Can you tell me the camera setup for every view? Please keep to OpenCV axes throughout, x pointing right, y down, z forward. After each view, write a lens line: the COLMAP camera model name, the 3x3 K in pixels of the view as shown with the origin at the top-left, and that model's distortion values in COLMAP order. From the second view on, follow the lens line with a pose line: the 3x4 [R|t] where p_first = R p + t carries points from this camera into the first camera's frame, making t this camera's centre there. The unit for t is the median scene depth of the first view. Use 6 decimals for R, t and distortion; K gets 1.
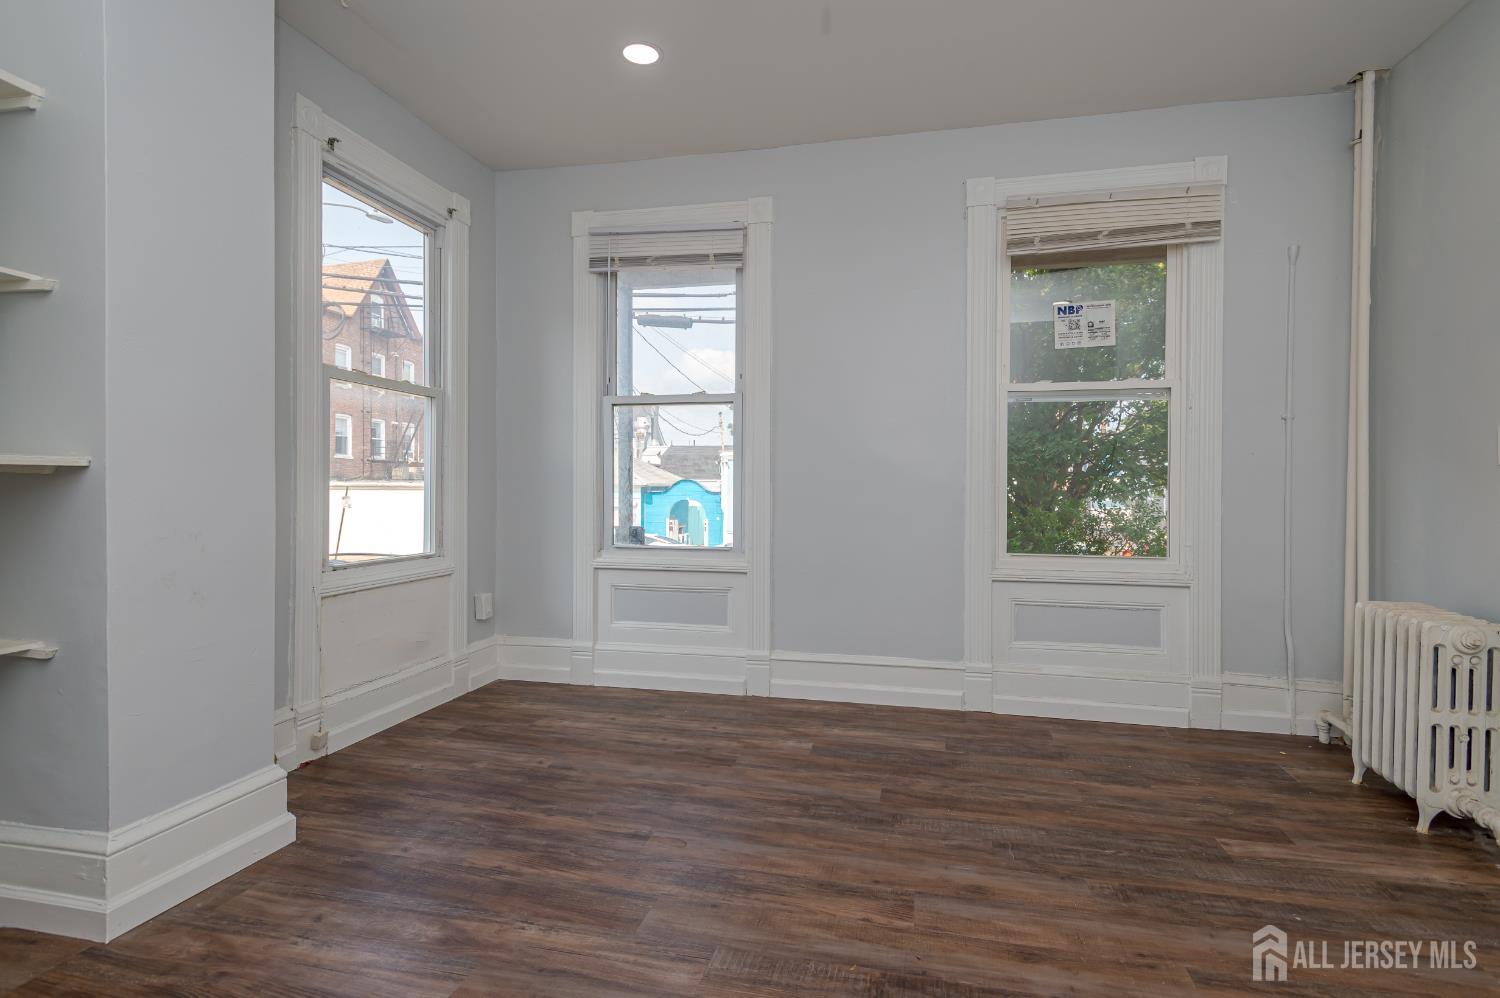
lens RADIAL K [[742.0, 0, 754.8], [0, 742.0, 508.6], [0, 0, 1]] dist [0.005032, -0.003095]
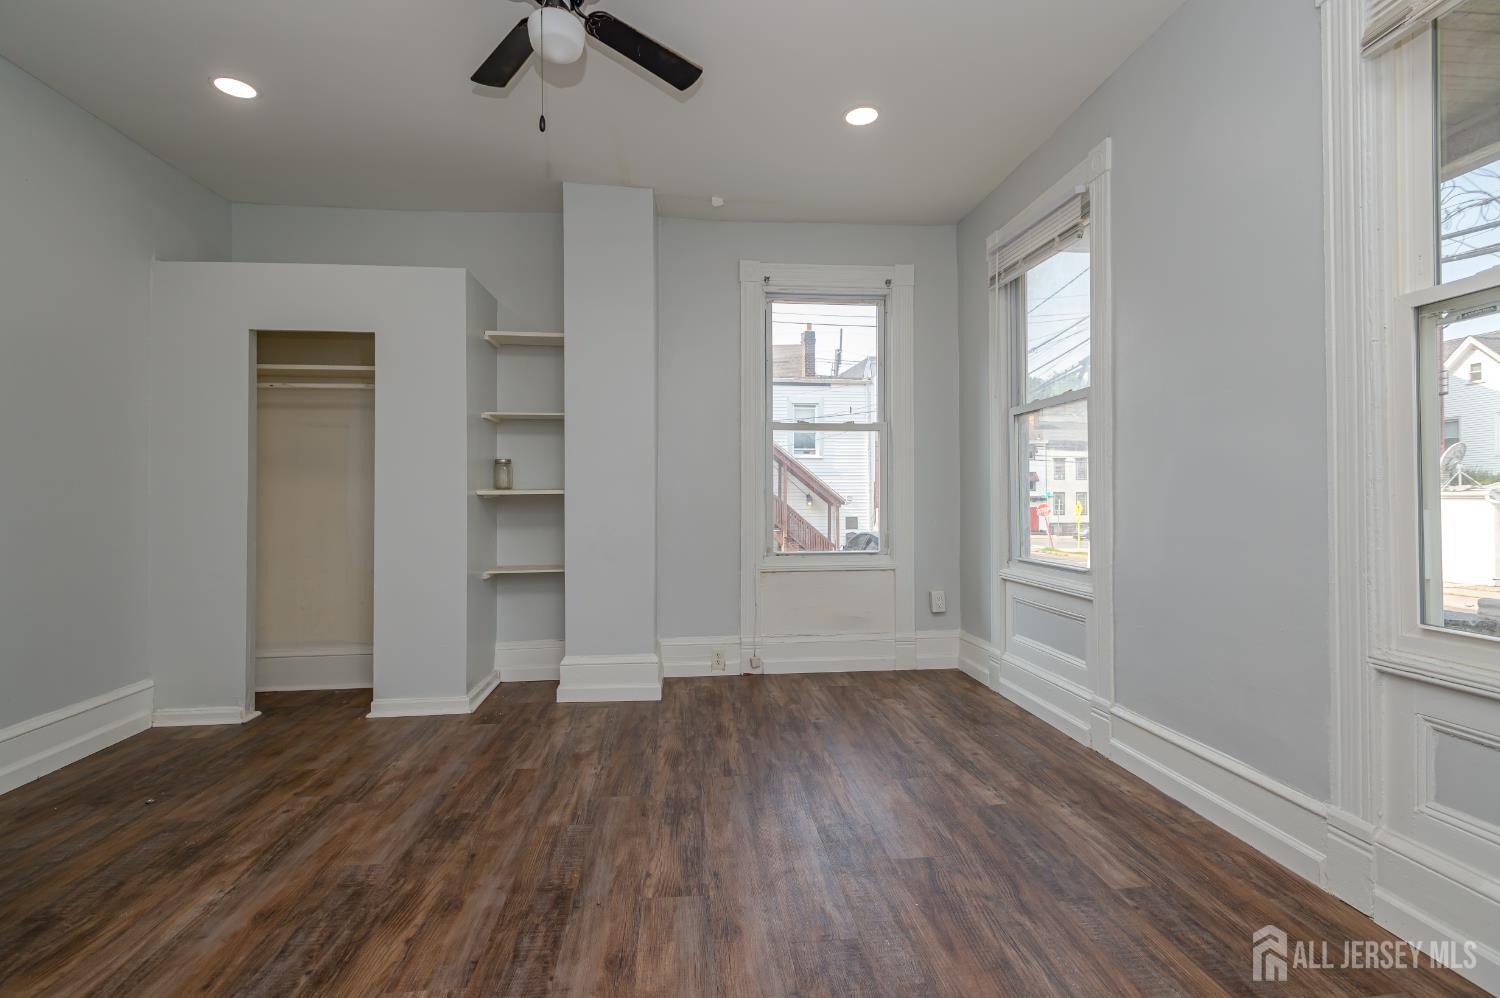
lens RADIAL K [[688.8, 0, 753.3], [0, 688.8, 501.1], [0, 0, 1]] dist [0.012434, -0.001343]
pose [[0.334563, -0.004924, -0.942361, 0.761754], [-0.019525, 0.999735, -0.012155, -0.009713], [0.942171, 0.022466, 0.334378, 0.490065]]
